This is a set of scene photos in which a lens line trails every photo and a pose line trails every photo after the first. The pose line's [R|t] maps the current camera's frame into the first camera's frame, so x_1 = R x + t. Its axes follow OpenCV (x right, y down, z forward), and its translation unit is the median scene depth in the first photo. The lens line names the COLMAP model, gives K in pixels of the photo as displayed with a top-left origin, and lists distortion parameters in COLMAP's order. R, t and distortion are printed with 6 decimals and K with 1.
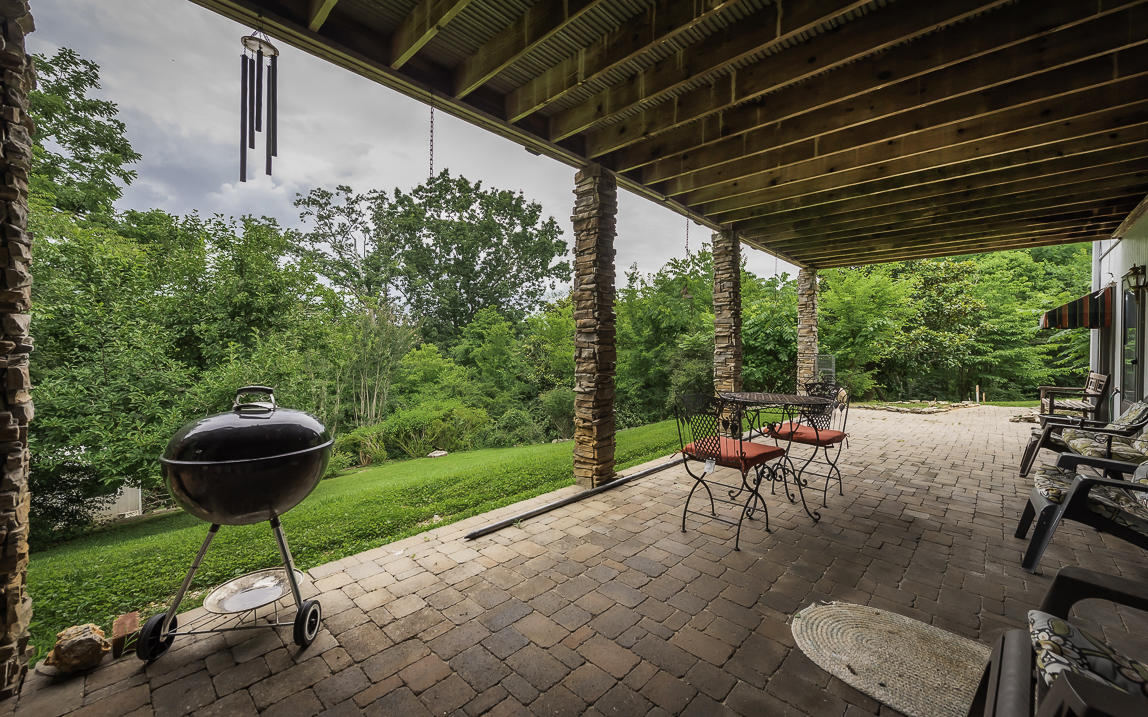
lens RADIAL K [[449.5, 0, 574.0], [0, 449.5, 358.5], [0, 0, 1]] dist [0.001262, -0.000315]
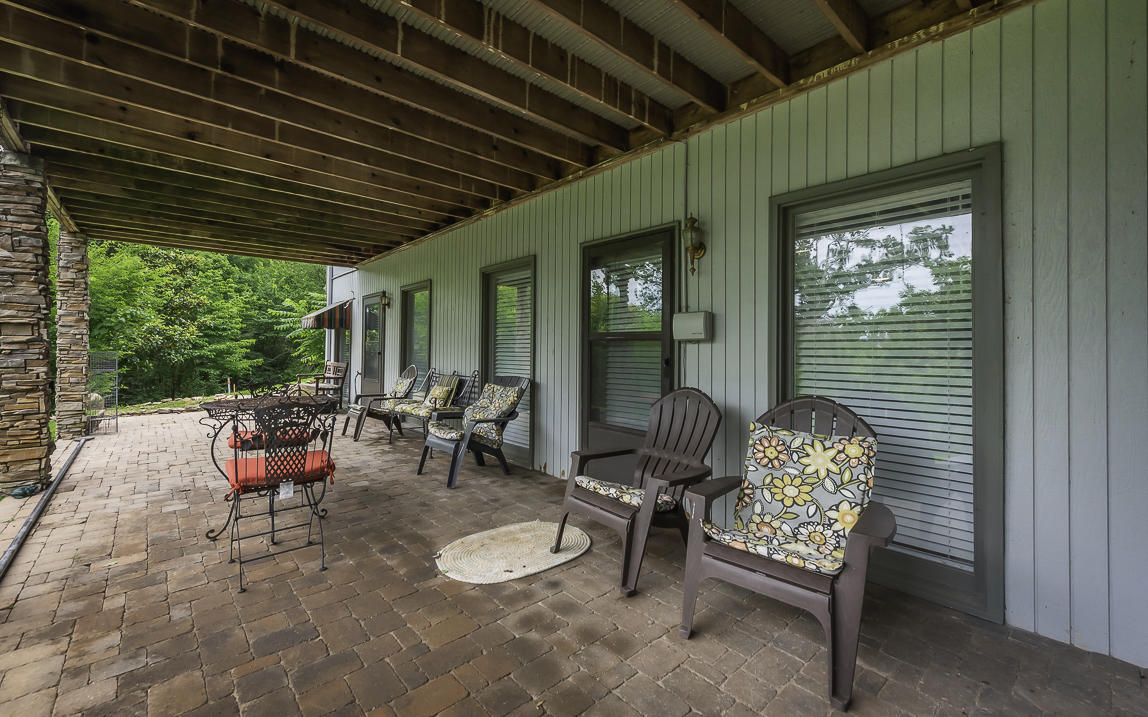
lens RADIAL K [[461.3, 0, 574.0], [0, 461.3, 358.5], [0, 0, 1]] dist [-0.000652, -0.000214]
pose [[0.072094, -0.030447, 0.996933, -0.198987], [0.016694, 0.999431, 0.029316, -0.006779], [-0.997258, 0.014530, 0.072561, 0.163948]]
